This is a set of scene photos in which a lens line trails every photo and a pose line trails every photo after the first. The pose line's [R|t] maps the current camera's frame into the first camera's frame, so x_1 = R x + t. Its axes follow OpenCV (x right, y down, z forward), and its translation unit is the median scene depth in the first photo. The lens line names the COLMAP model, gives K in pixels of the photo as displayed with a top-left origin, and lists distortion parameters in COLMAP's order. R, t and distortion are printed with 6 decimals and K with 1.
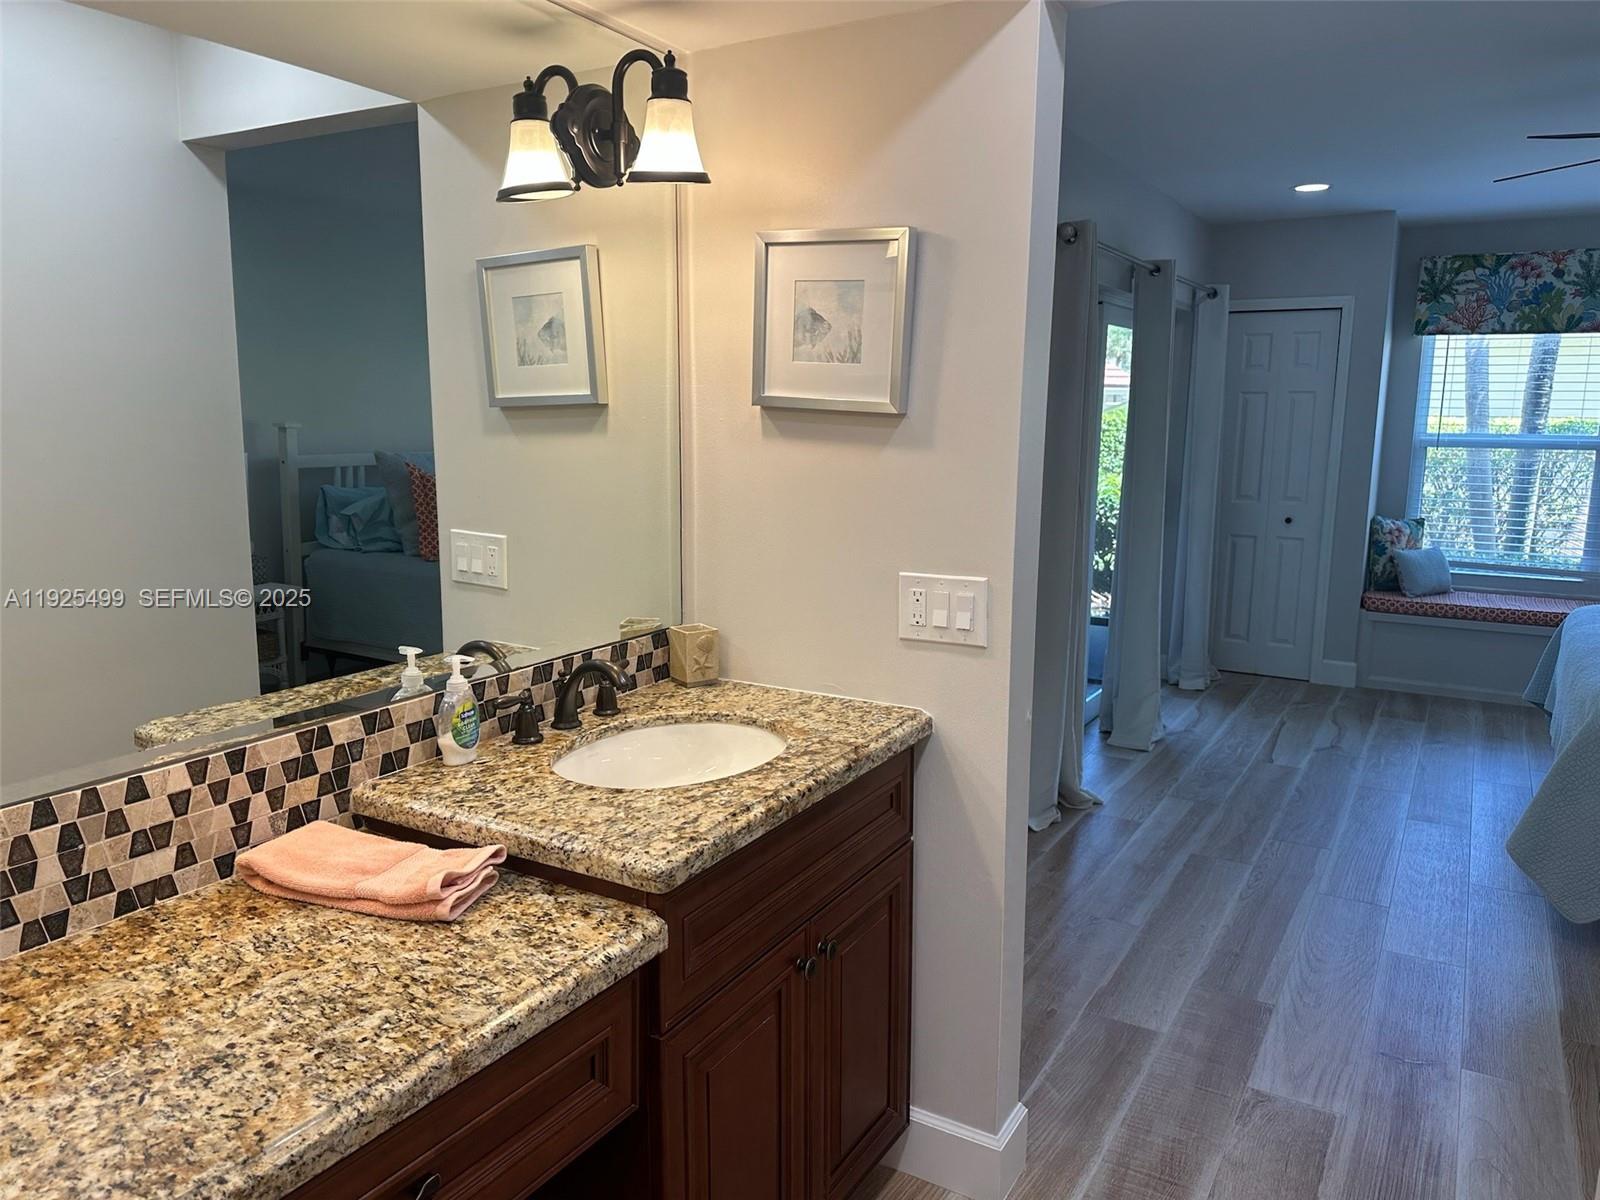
lens RADIAL K [[1129.9, 0, 785.2], [0, 1129.9, 598.0], [0, 0, 1]] dist [0.061595, -0.073296]
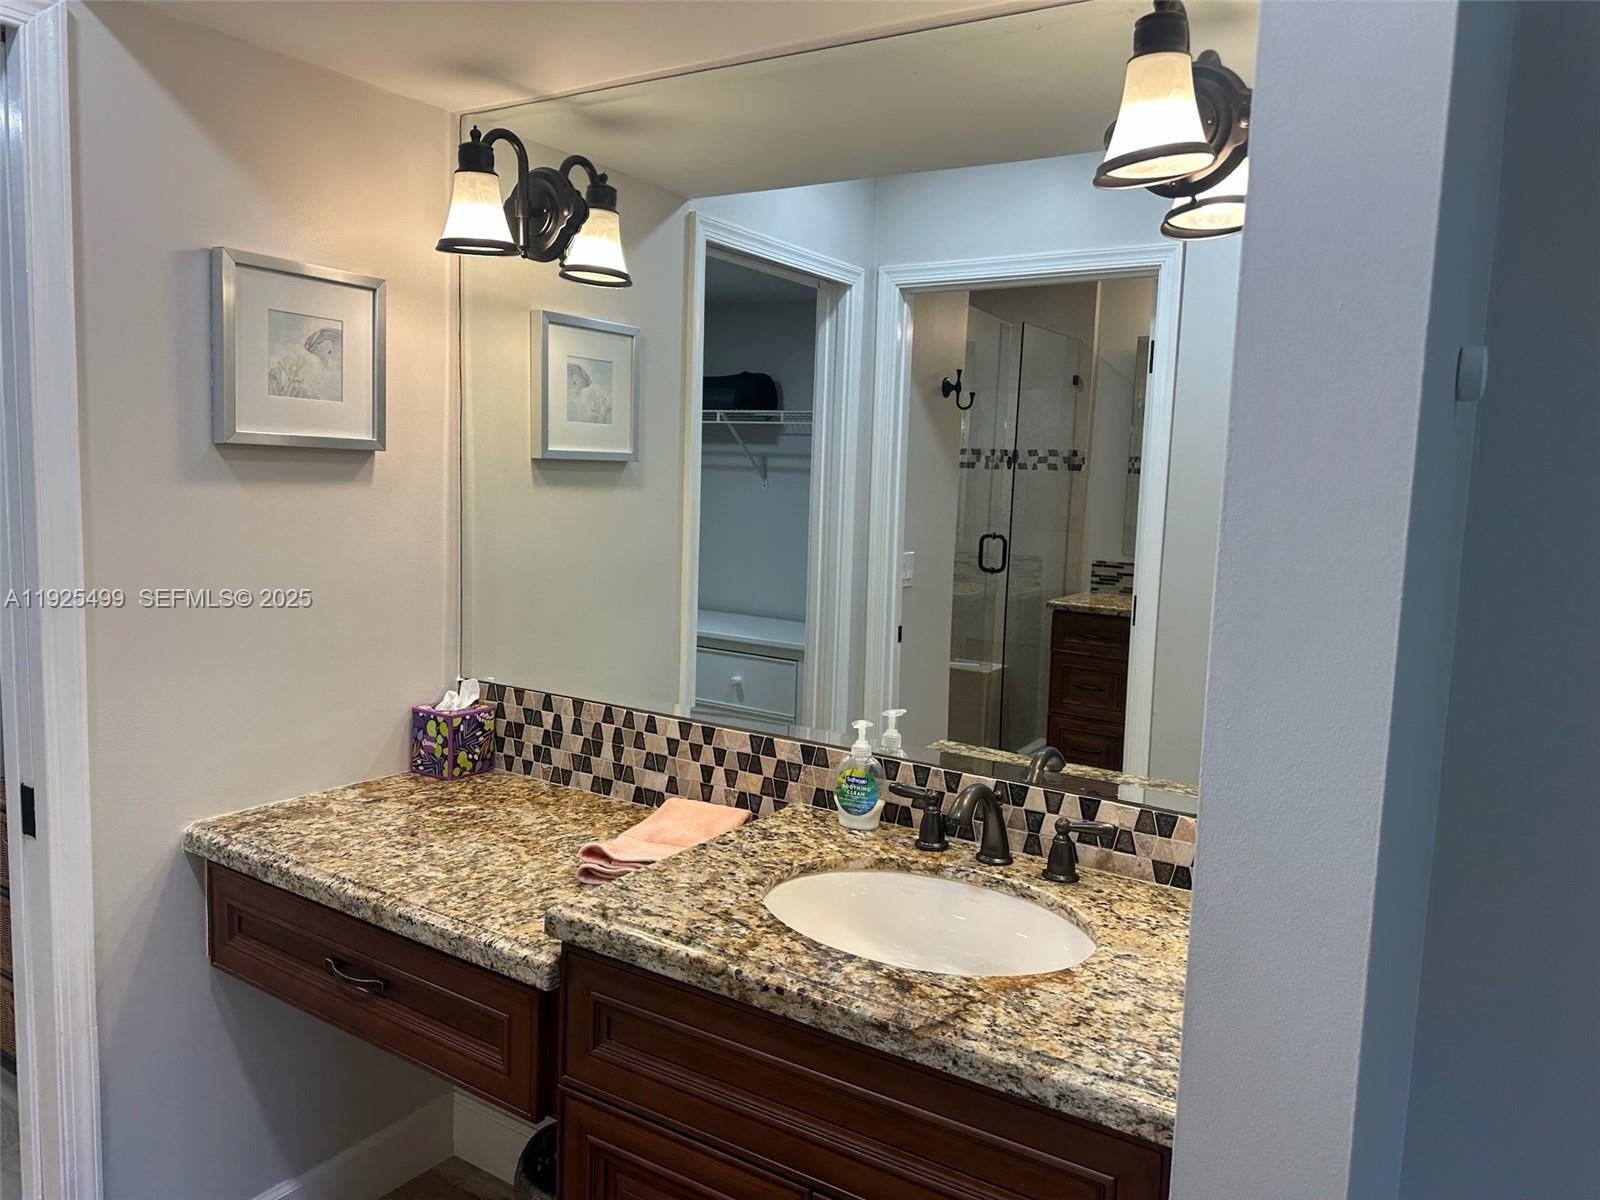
lens RADIAL K [[1129.9, 0, 792.9], [0, 1129.9, 597.1], [0, 0, 1]] dist [0.061595, -0.073296]
pose [[-0.033313, 0.107120, -0.993688, 0.241094], [-0.196625, 0.974107, 0.111601, -0.053776], [0.979913, 0.199102, -0.011388, 0.322525]]
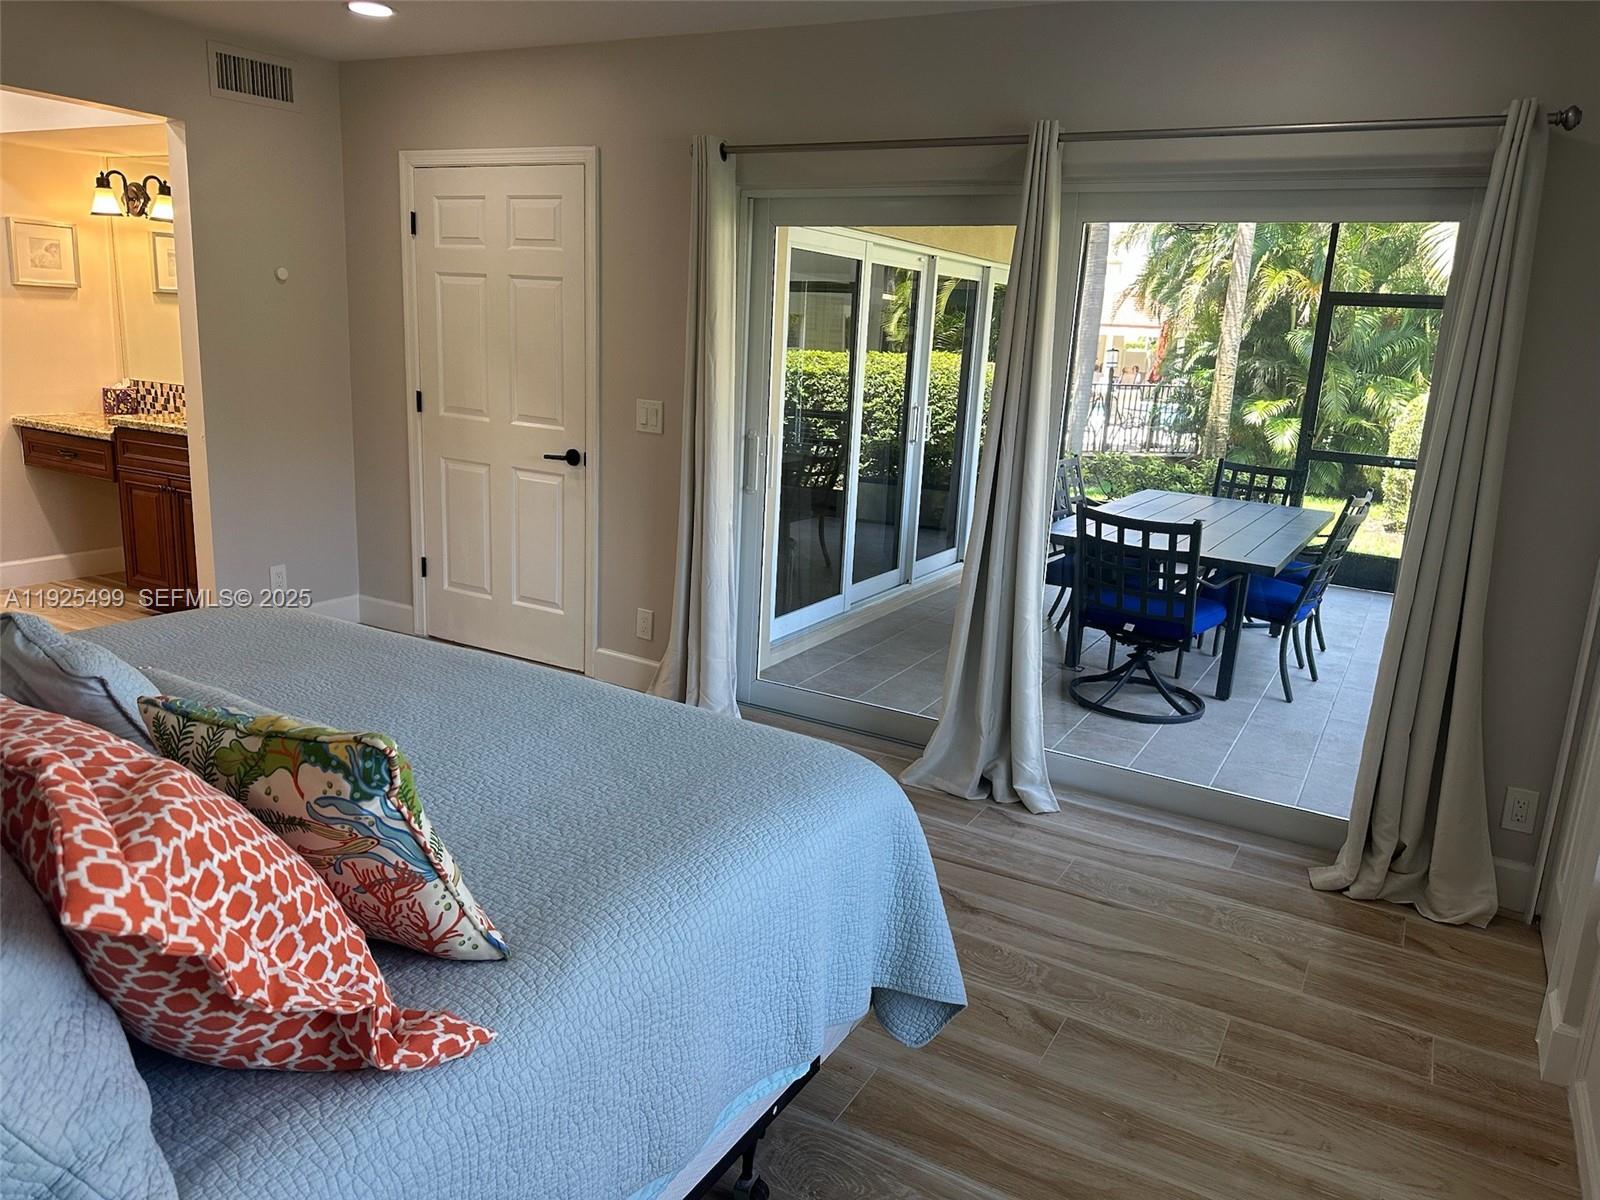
lens RADIAL K [[1129.9, 0, 795.3], [0, 1129.9, 592.4], [0, 0, 1]] dist [0.061595, -0.073296]
pose [[0.026048, 0.221808, -0.974742, 1.024406], [-0.214772, 0.953545, 0.211245, -0.134421], [0.976317, 0.203845, 0.072476, 0.835605]]
